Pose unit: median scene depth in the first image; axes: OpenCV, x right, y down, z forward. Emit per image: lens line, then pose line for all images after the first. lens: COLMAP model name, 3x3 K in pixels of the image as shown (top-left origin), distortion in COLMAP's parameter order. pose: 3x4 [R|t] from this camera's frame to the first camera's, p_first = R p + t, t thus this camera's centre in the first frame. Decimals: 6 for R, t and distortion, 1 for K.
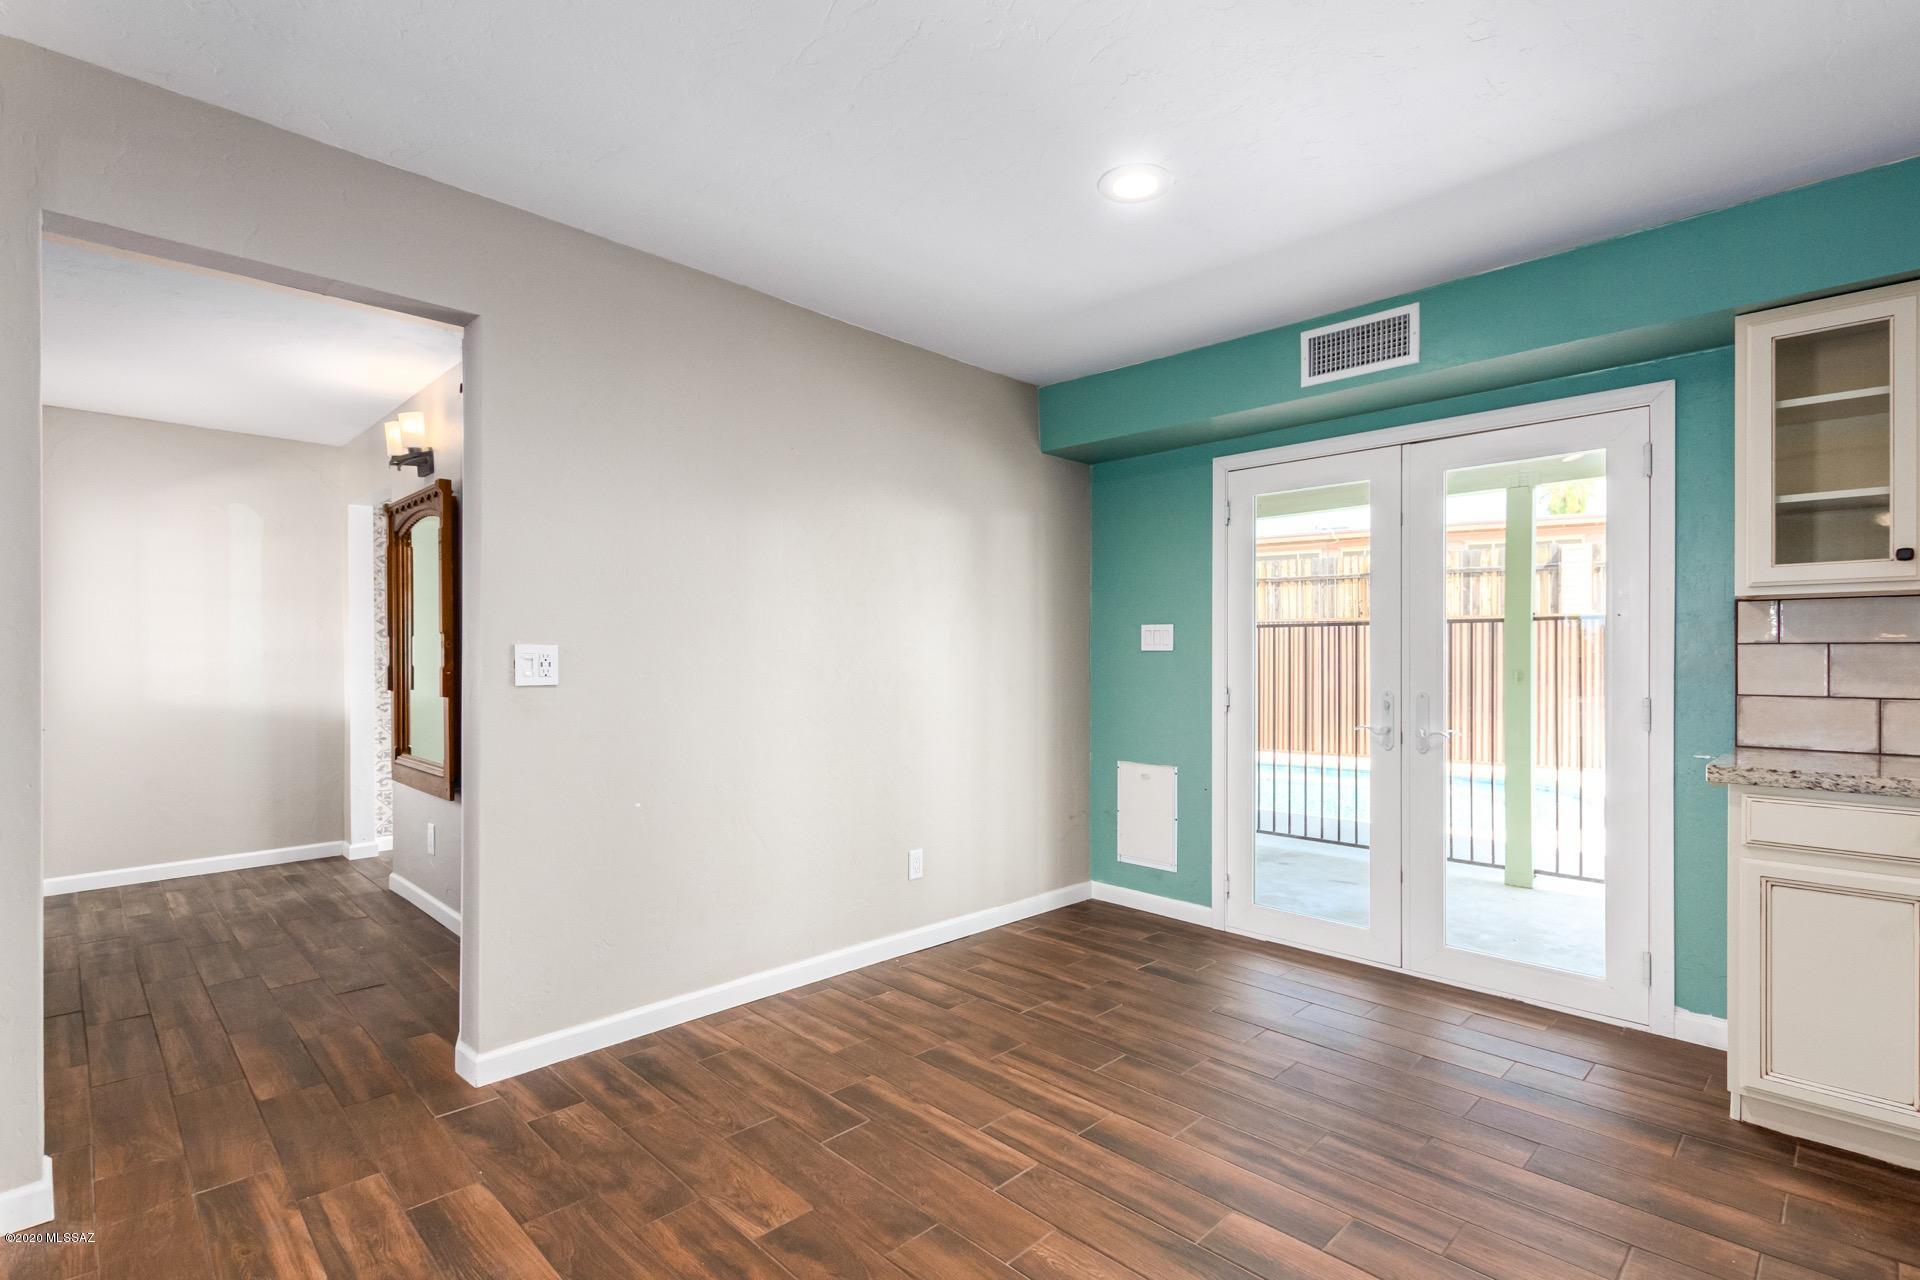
lens RADIAL K [[908.8, 0, 958.0], [0, 908.8, 656.5], [0, 0, 1]] dist [0.005590, 0.000351]
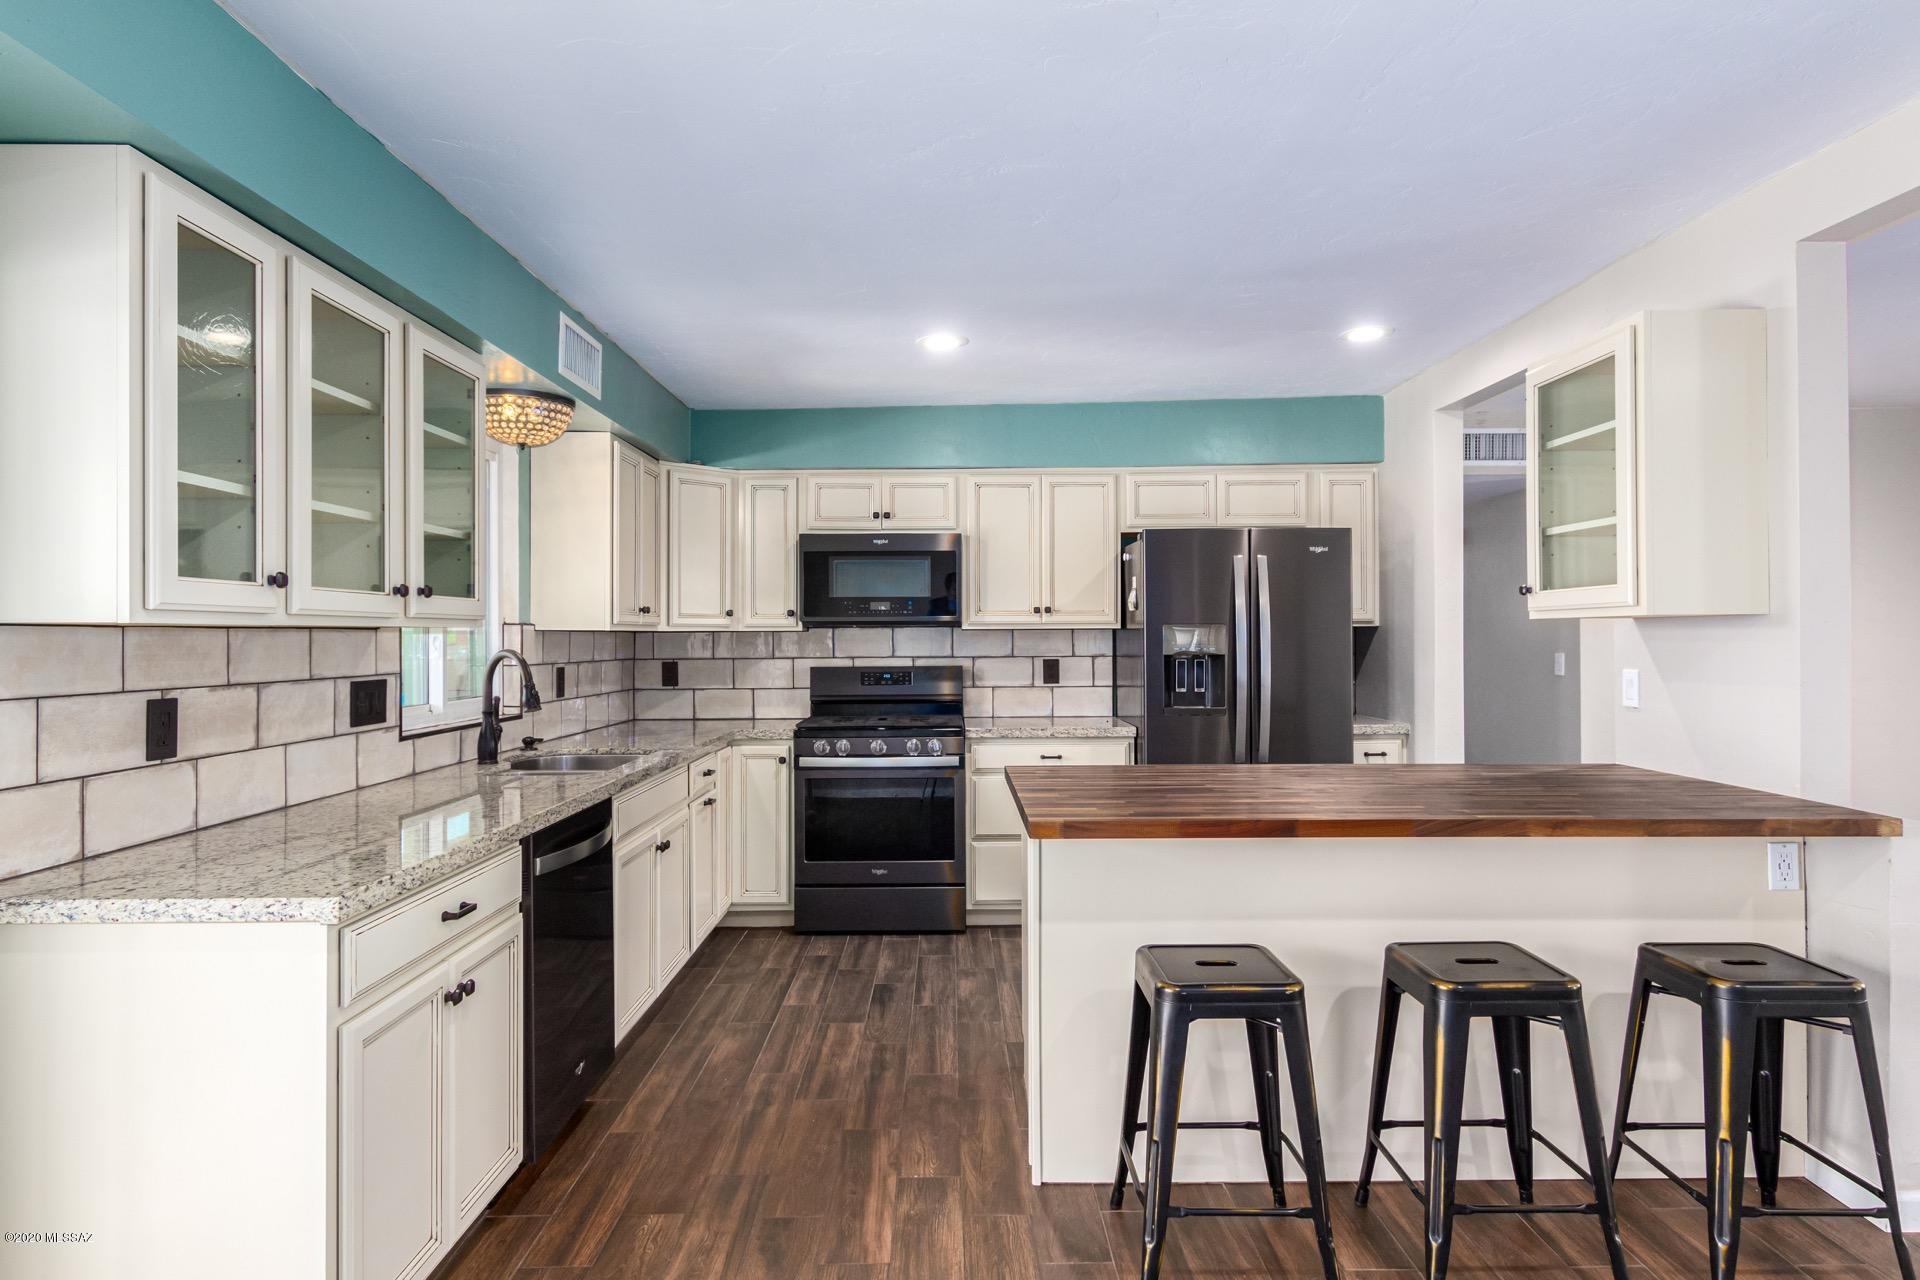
lens RADIAL K [[1059.1, 0, 960.0], [0, 1059.1, 640.0], [0, 0, 1]] dist [0.000297, 0.000550]
pose [[-0.714640, -0.000759, 0.699492, 0.001743], [0.003237, 0.999985, 0.004393, -0.045175], [-0.699485, 0.005404, -0.714627, 0.891445]]
